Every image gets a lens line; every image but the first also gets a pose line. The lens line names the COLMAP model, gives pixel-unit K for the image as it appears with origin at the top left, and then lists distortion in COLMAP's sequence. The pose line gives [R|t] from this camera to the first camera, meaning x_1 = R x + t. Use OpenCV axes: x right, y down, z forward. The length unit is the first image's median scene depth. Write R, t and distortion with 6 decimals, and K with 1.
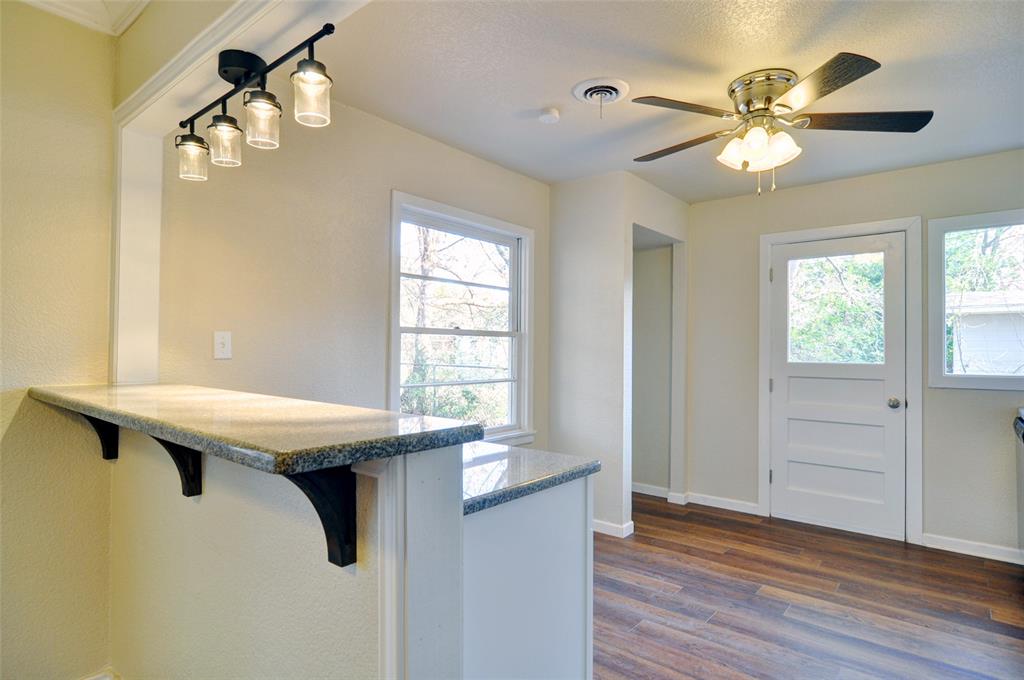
lens RADIAL K [[548.2, 0, 508.1], [0, 548.2, 335.1], [0, 0, 1]] dist [-0.019277, 0.011185]
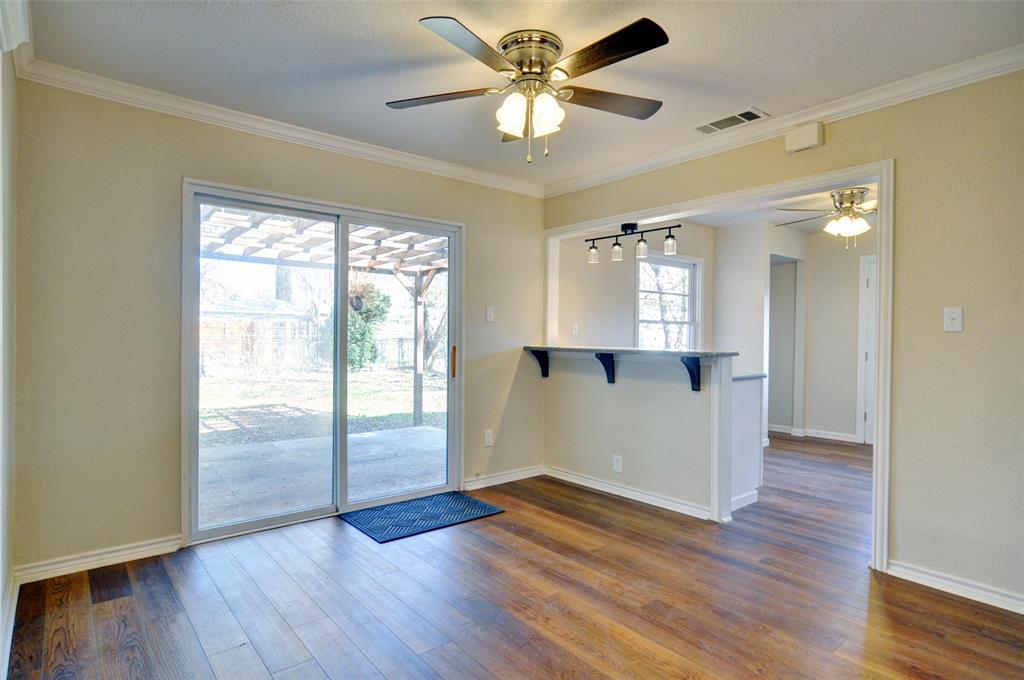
lens RADIAL K [[548.2, 0, 509.7], [0, 548.2, 334.5], [0, 0, 1]] dist [-0.019277, 0.011185]
pose [[0.982016, 0.003831, -0.188759, -0.251170], [0.001376, 0.999622, 0.027445, -0.014233], [0.188793, -0.027211, 0.981640, -0.824354]]
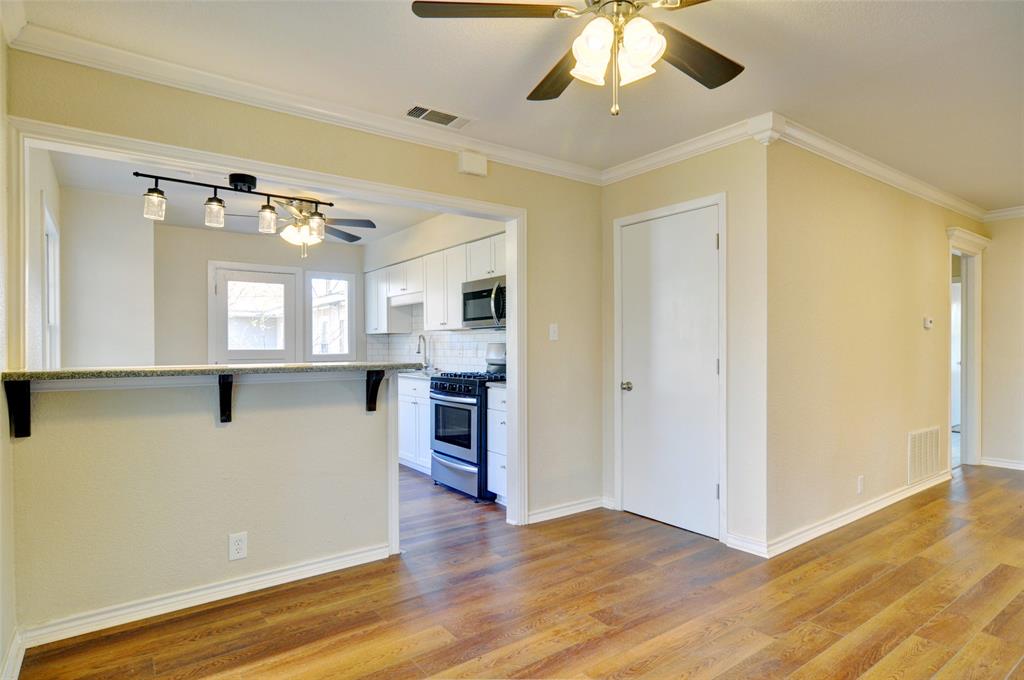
lens RADIAL K [[548.2, 0, 518.5], [0, 548.2, 345.2], [0, 0, 1]] dist [-0.019277, 0.011185]
pose [[0.241144, -0.004472, 0.970479, -0.911879], [-0.023401, 0.999672, 0.010421, 0.003876], [-0.970207, -0.025223, 0.240960, -0.147792]]
